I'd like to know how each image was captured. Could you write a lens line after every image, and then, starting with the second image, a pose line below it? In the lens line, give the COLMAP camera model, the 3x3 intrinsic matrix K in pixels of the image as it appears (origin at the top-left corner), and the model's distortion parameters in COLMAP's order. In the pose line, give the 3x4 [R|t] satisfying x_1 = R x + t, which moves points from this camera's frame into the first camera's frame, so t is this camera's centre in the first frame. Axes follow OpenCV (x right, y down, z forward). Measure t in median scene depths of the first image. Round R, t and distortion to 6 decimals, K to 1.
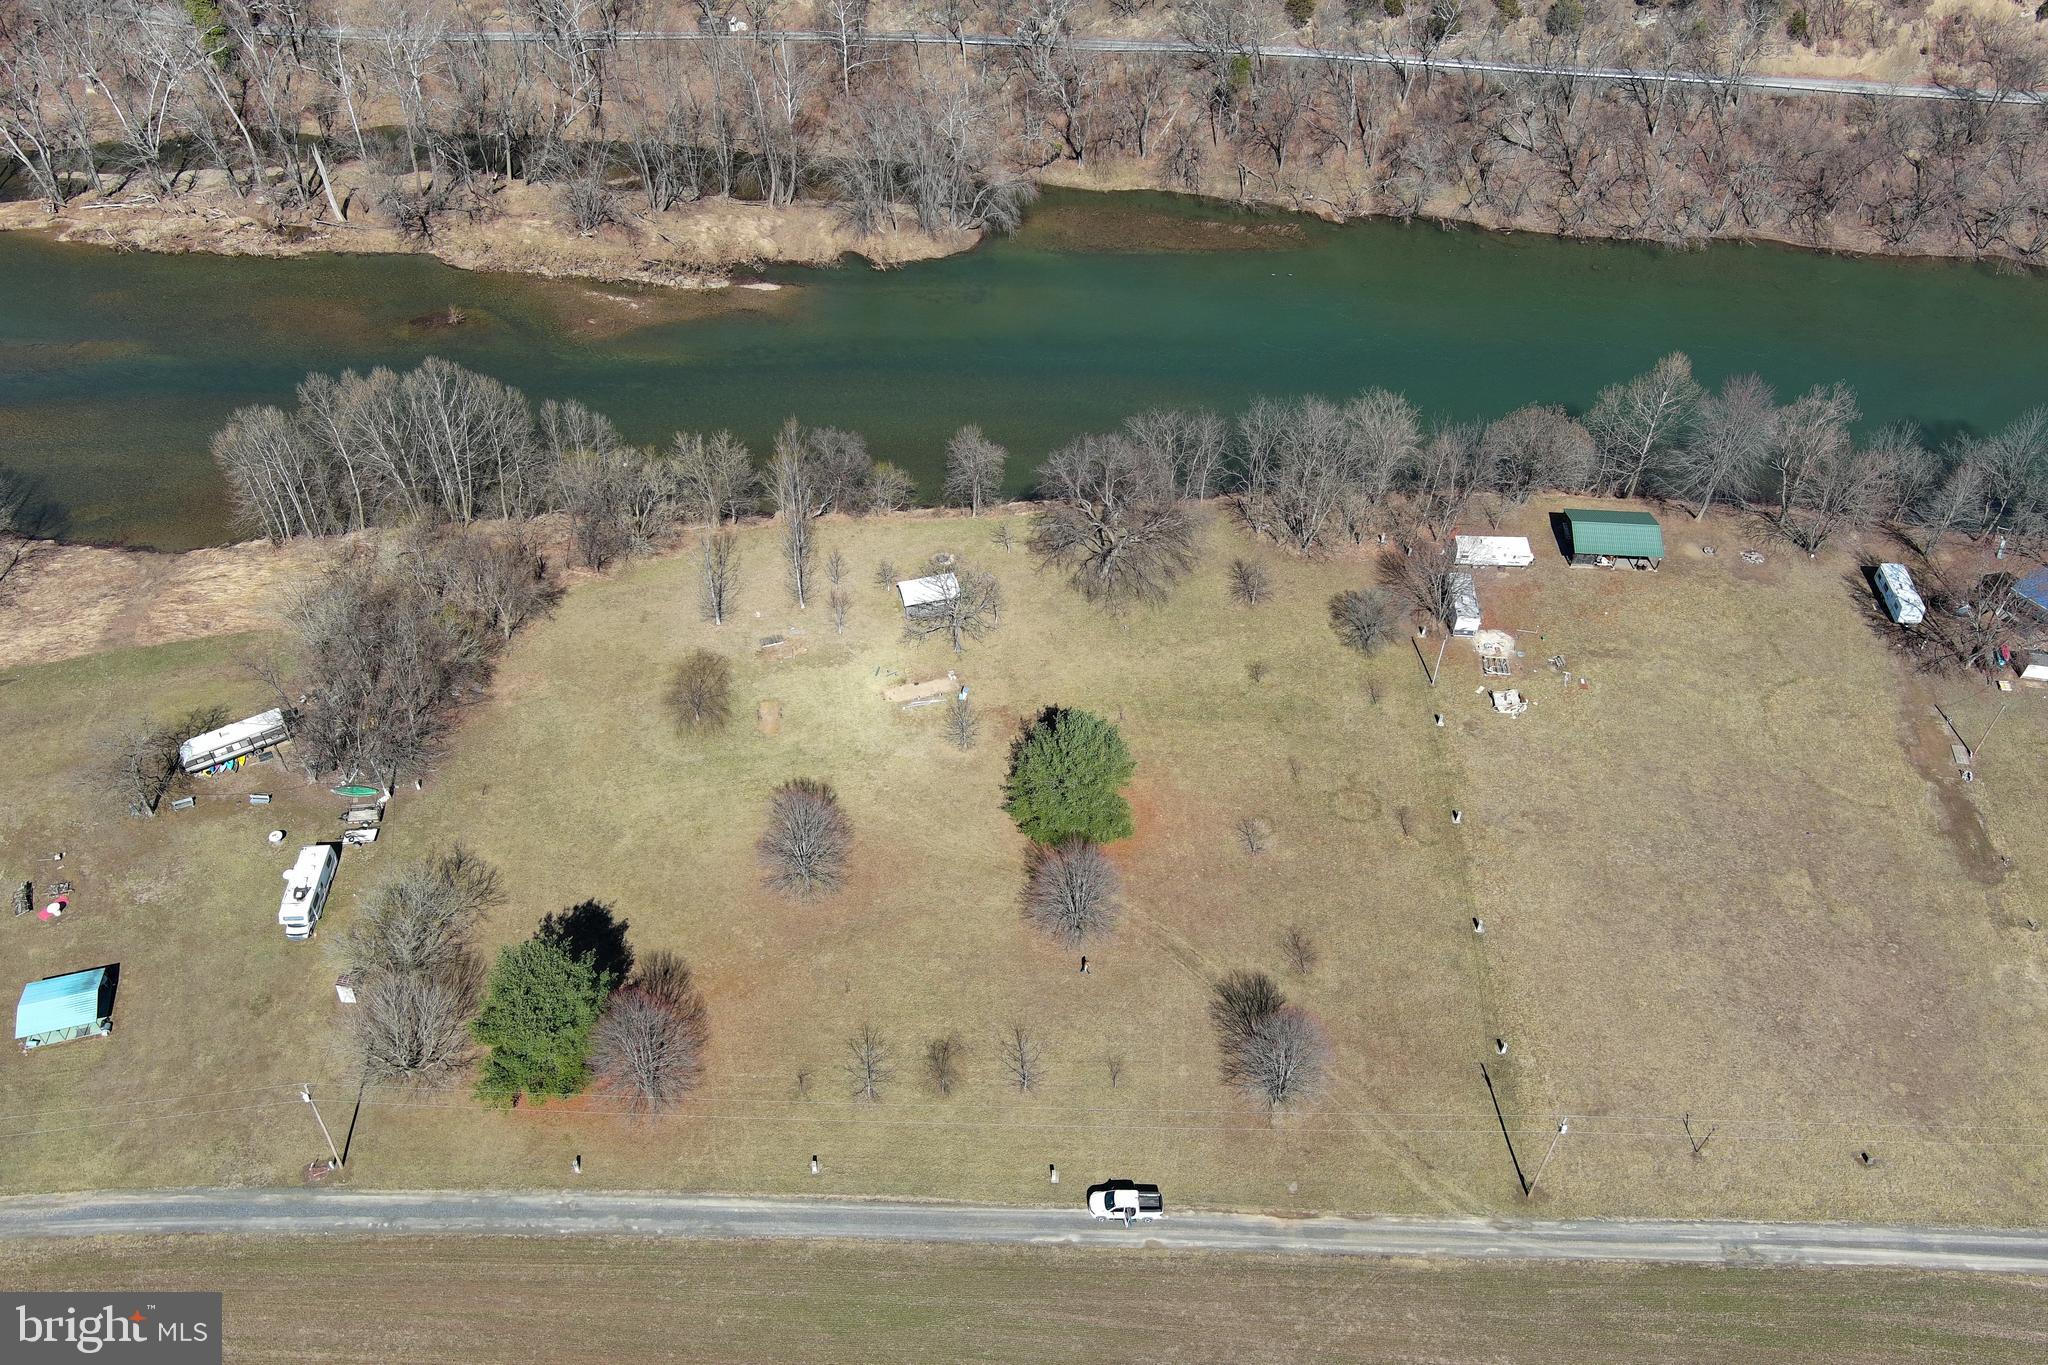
lens RADIAL K [[1586.6, 0, 1020.3], [0, 1586.6, 688.2], [0, 0, 1]] dist [0.009905, 0.010241]
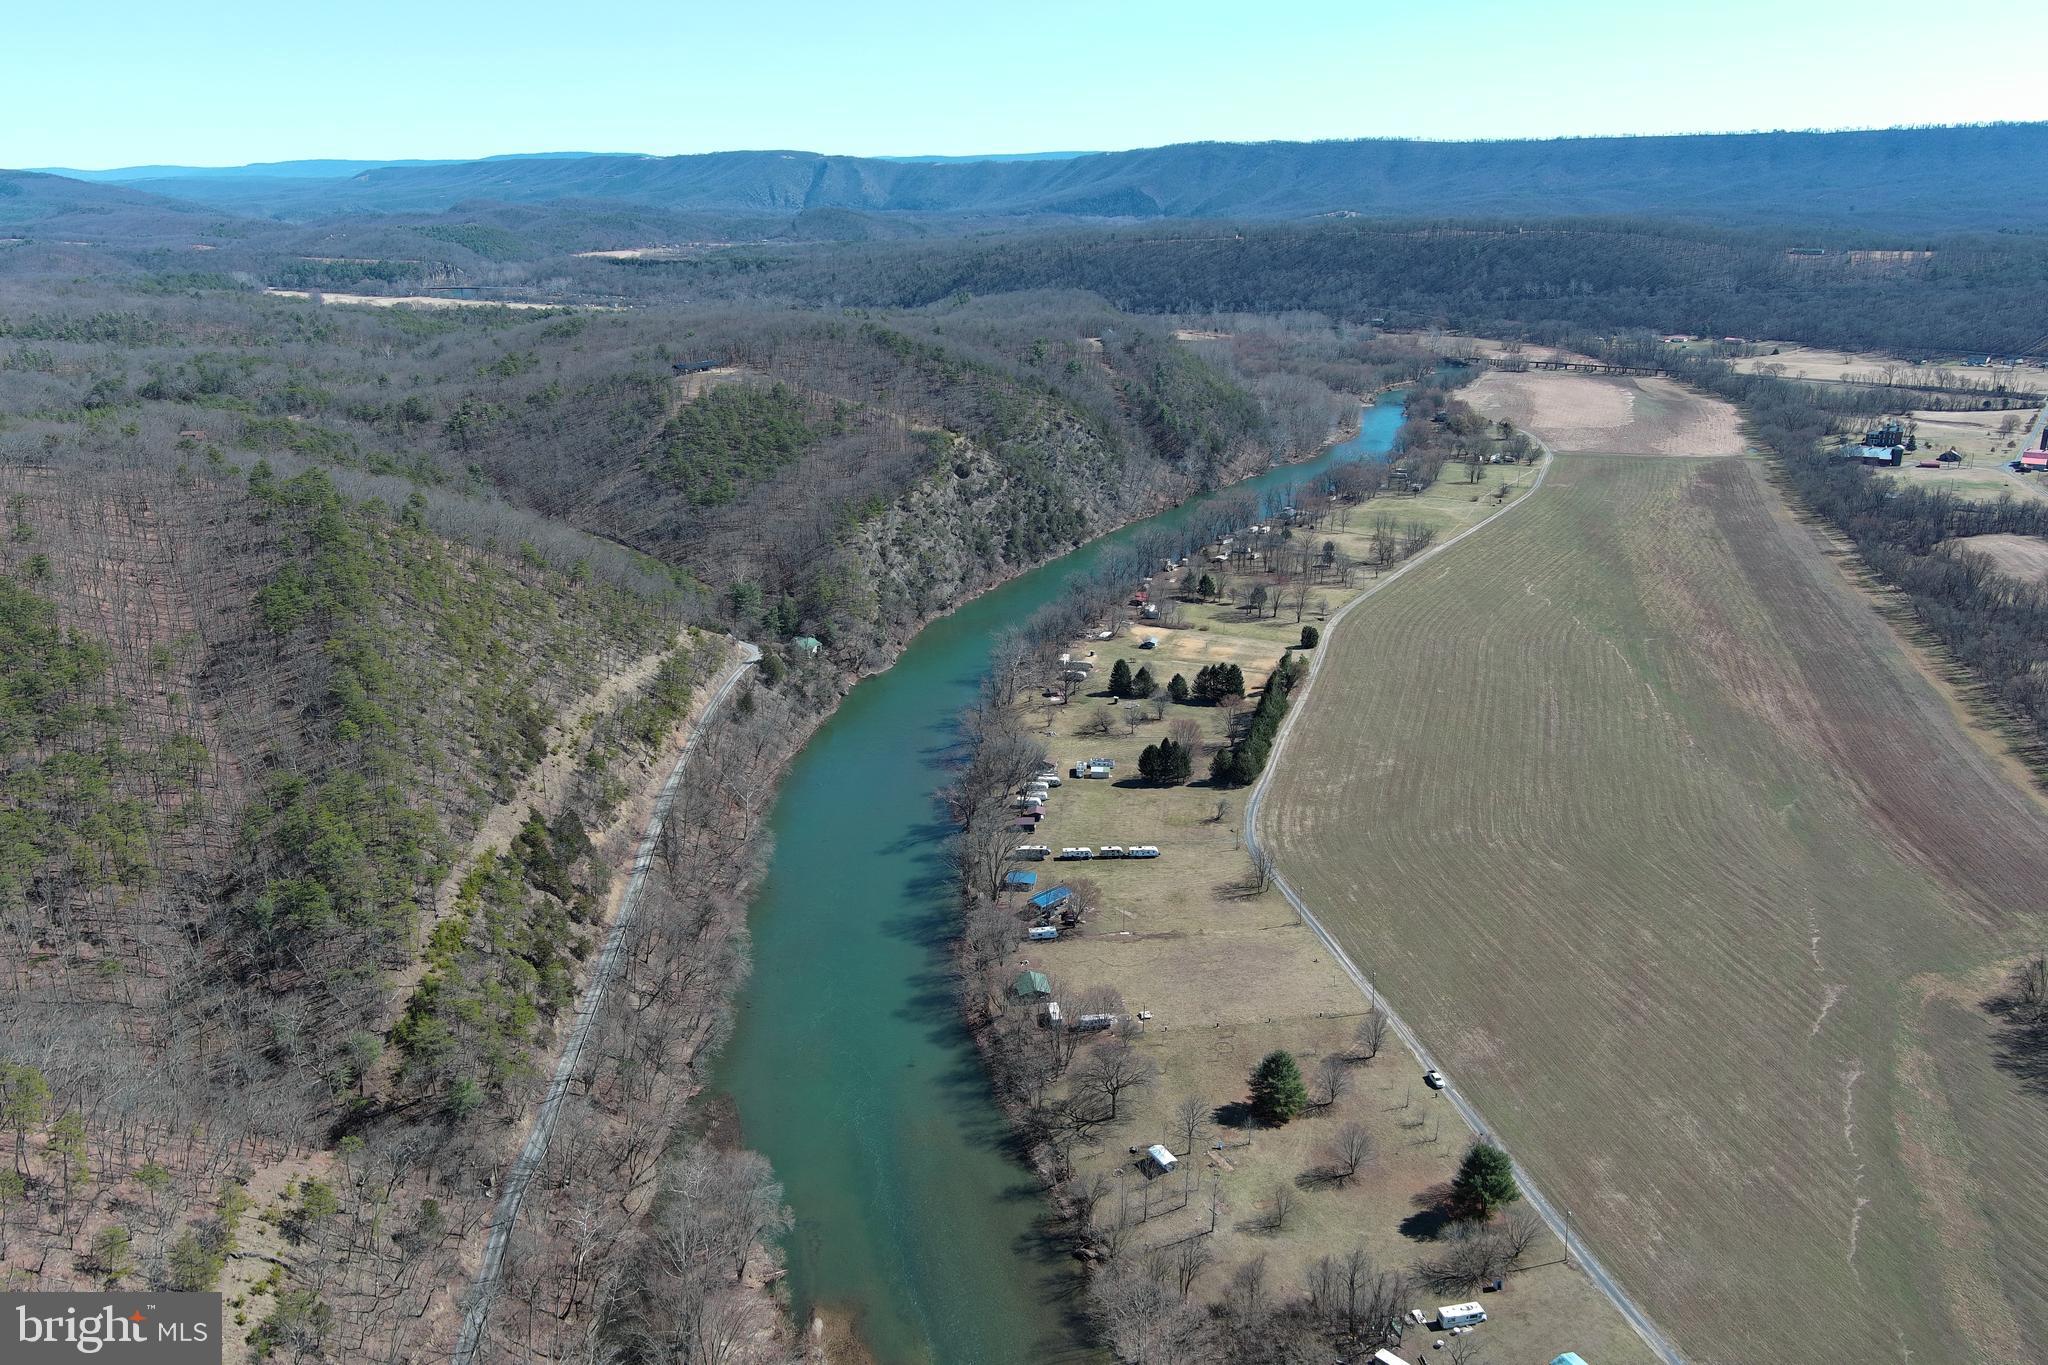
lens RADIAL K [[1576.4, 0, 1020.3], [0, 1576.4, 682.7], [0, 0, 1]] dist [0.049628, -0.094664]
pose [[-0.204386, -0.308016, 0.929168, -1.934606], [0.695276, 0.622495, 0.359293, -1.460105], [-0.689071, 0.719462, 0.086927, 0.644821]]
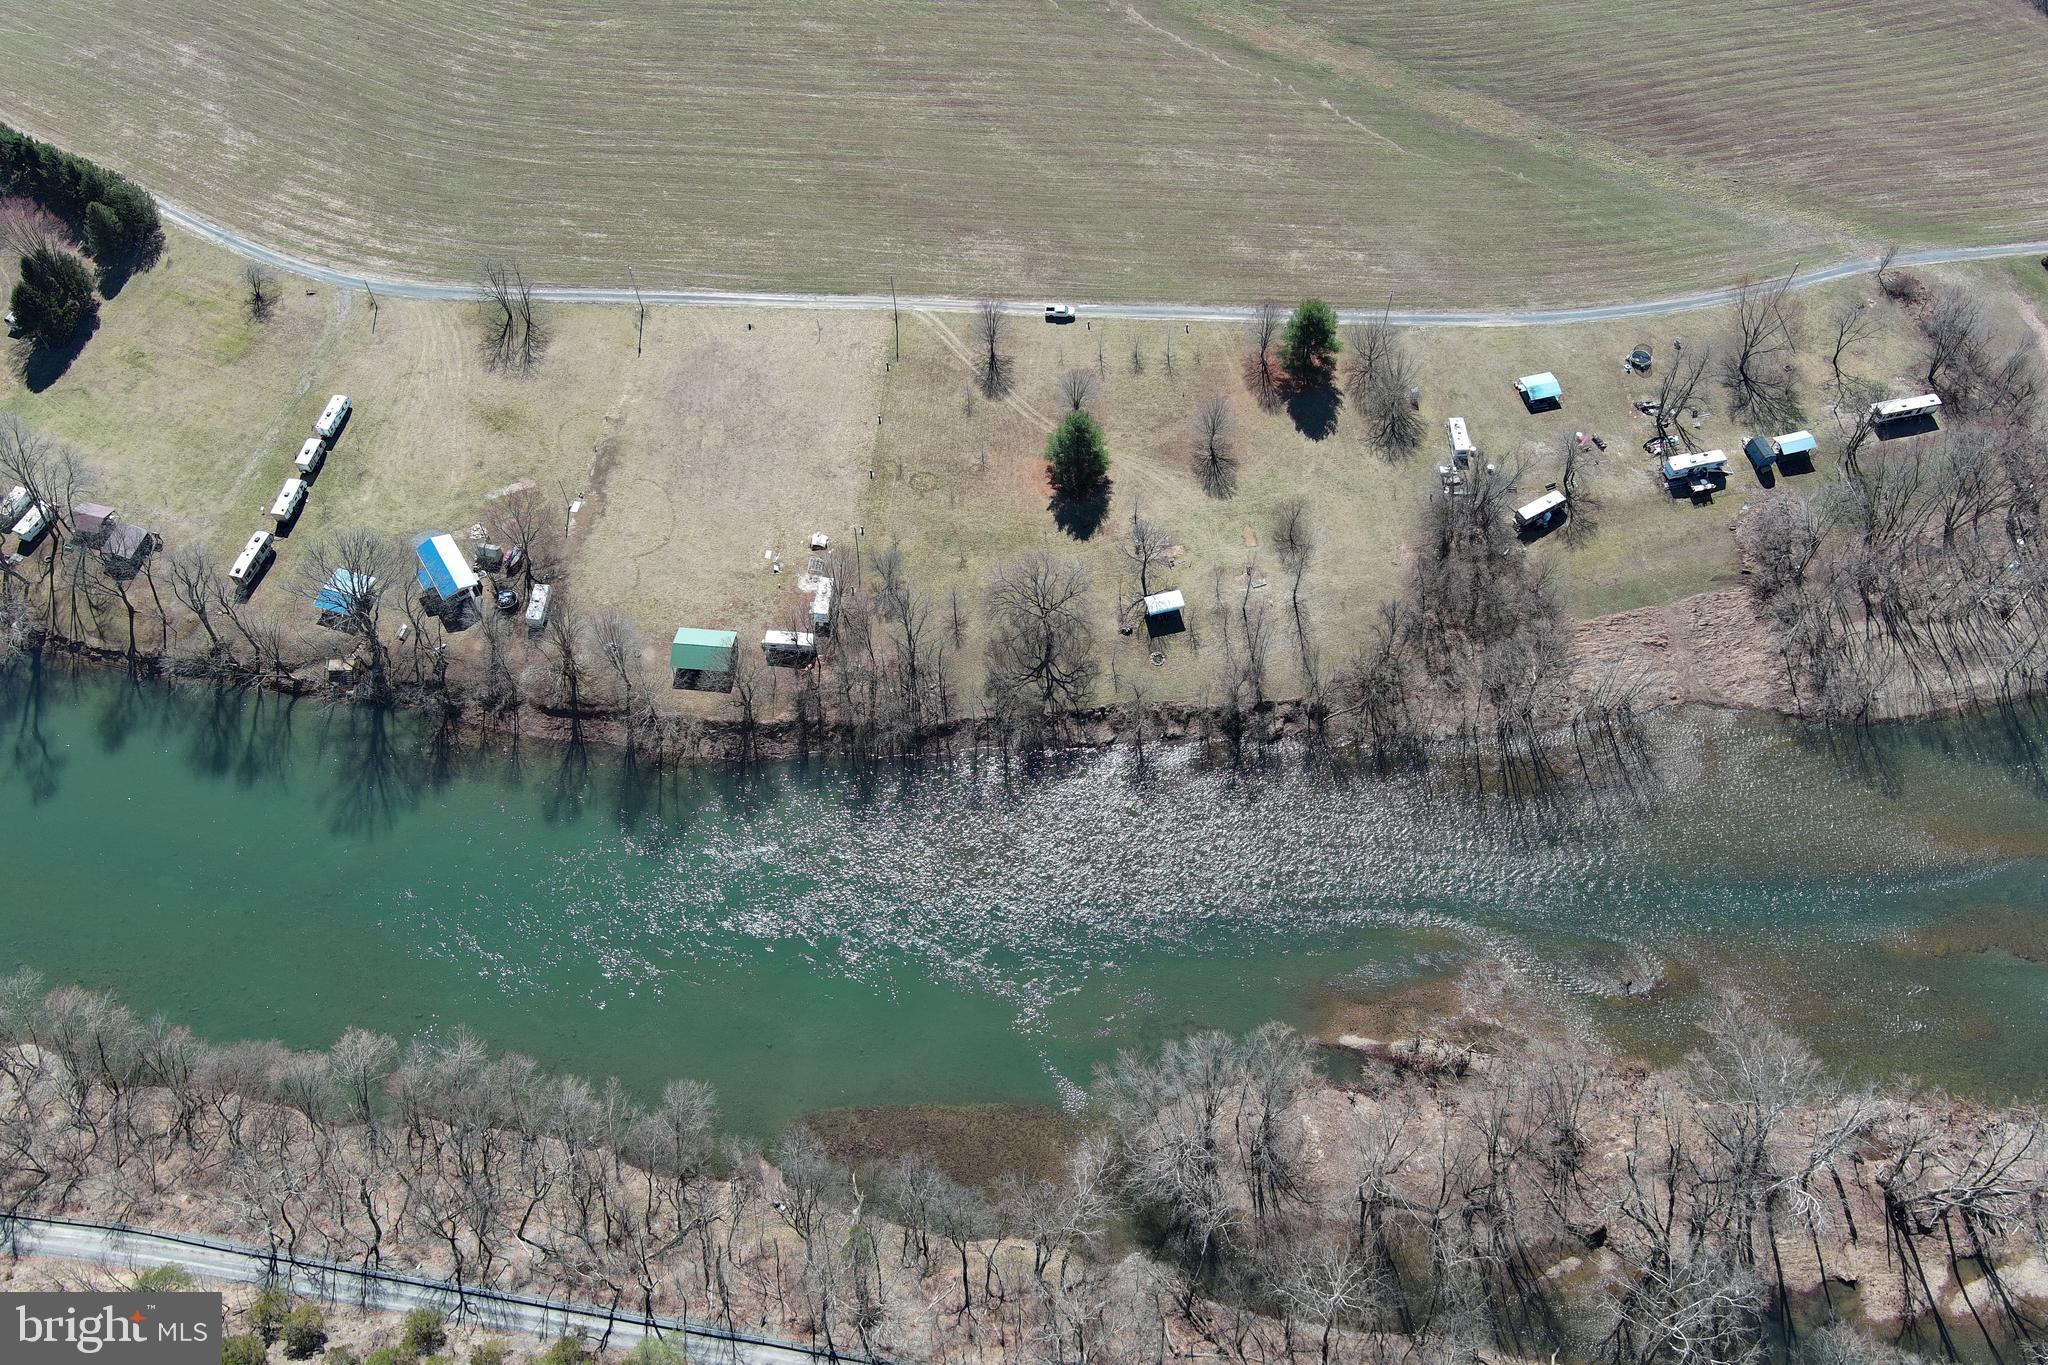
lens RADIAL K [[1596.4, 0, 1018.7], [0, 1596.4, 681.0], [0, 0, 1]] dist [0.029795, -0.036250]
pose [[-0.999732, -0.022572, 0.005079, 0.090285], [0.009938, -0.220697, 0.975292, -1.930413], [-0.020893, 0.975081, 0.220862, 0.870116]]
